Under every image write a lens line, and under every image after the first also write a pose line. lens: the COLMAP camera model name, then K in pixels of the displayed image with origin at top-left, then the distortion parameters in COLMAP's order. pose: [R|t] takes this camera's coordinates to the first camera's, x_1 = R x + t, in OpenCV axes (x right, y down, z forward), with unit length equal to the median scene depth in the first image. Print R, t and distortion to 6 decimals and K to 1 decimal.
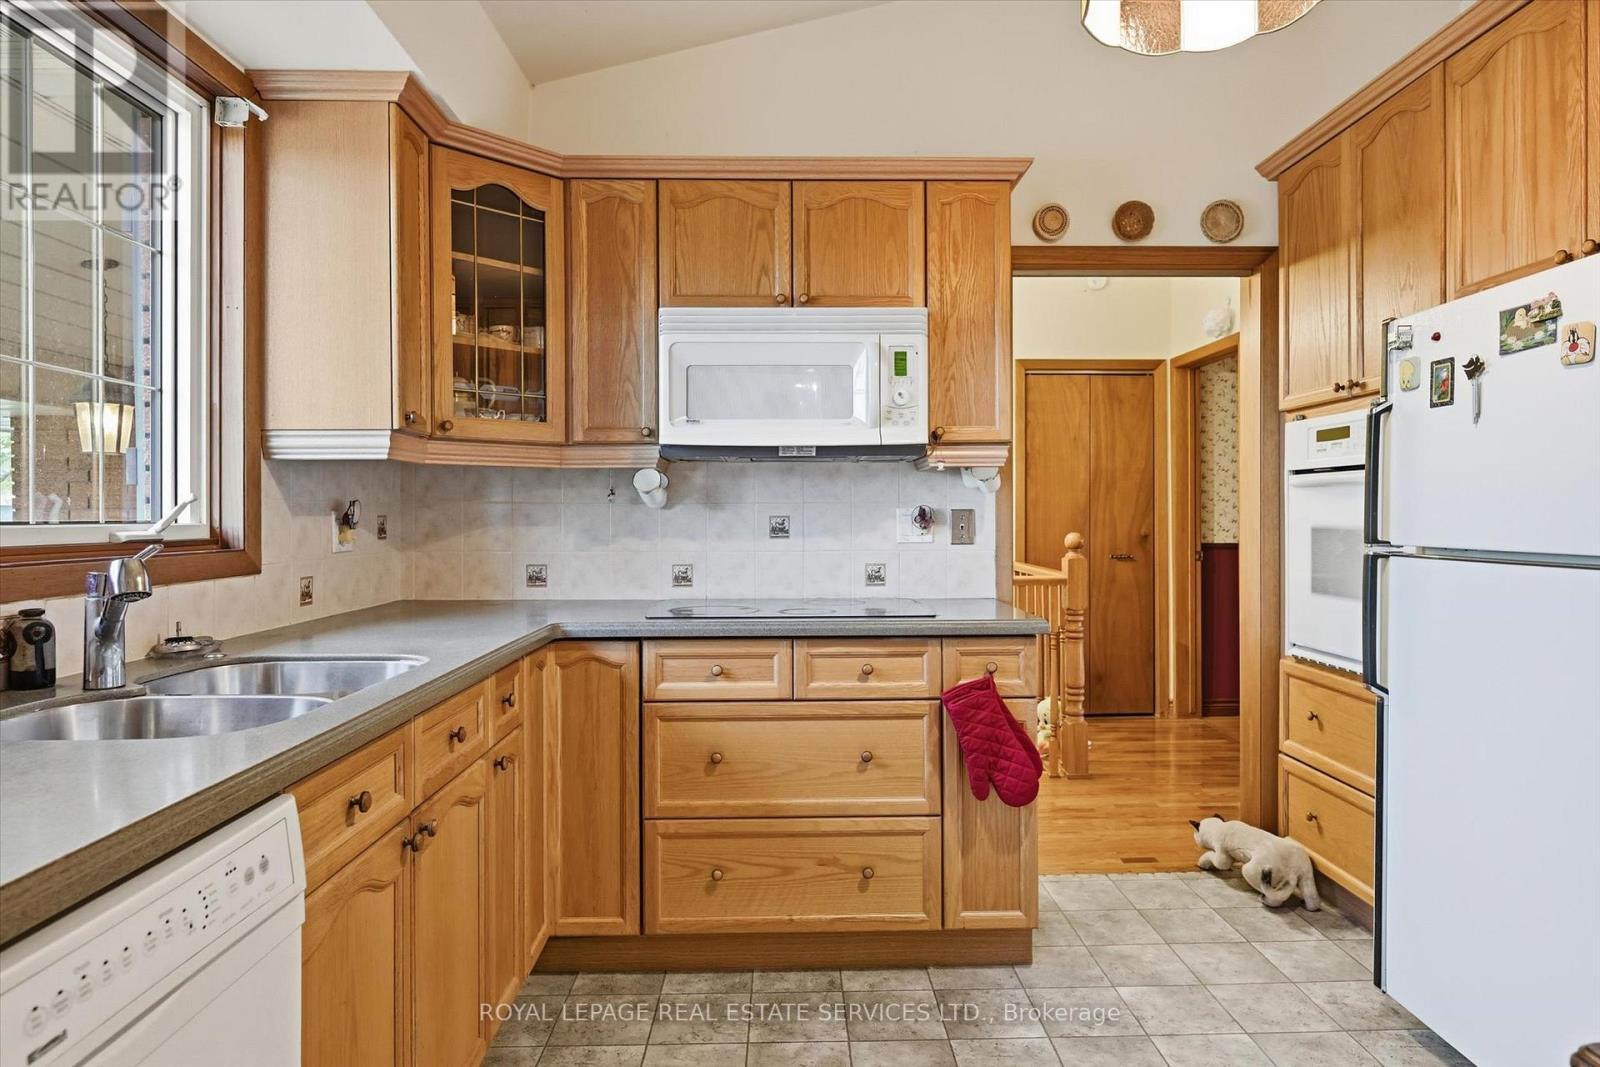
lens RADIAL K [[859.3, 0, 809.2], [0, 859.3, 522.7], [0, 0, 1]] dist [-0.000769, -0.000115]
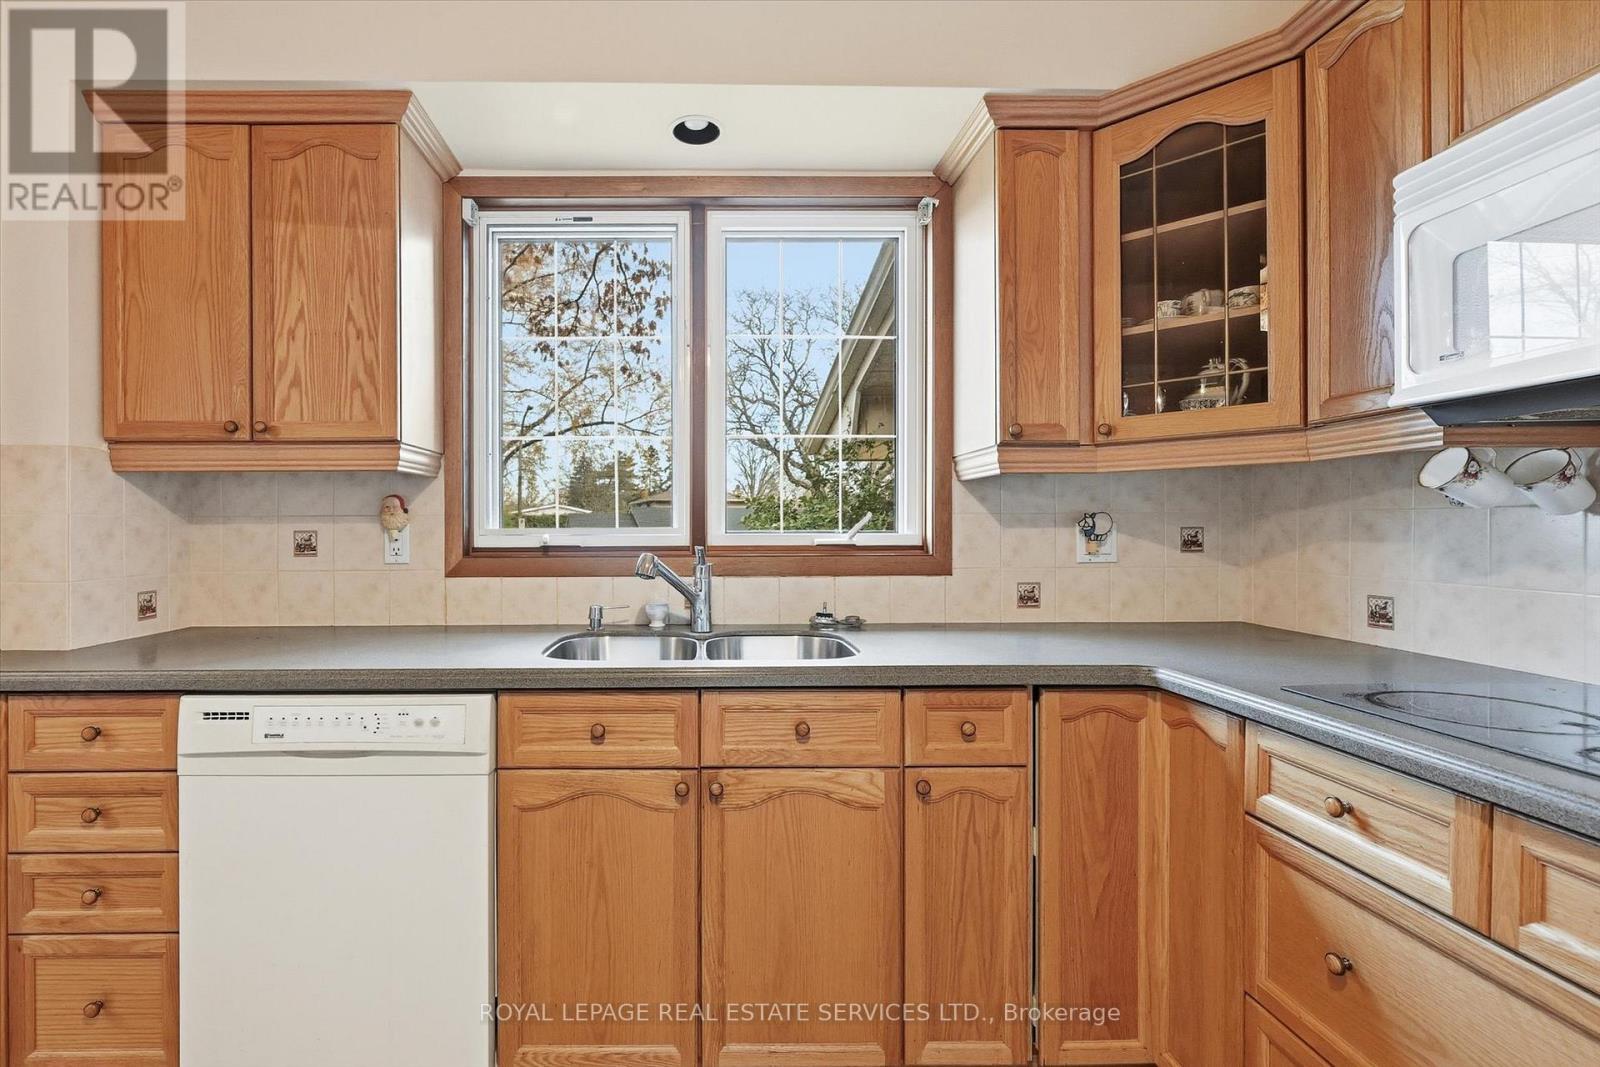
lens RADIAL K [[759.3, 0, 796.9], [0, 759.3, 527.8], [0, 0, 1]] dist [-0.002292, -0.000349]
pose [[0.038566, 0.002169, -0.999254, 0.335919], [-0.006862, 0.999975, 0.001906, -0.006692], [0.999232, 0.006784, 0.038580, 0.576297]]
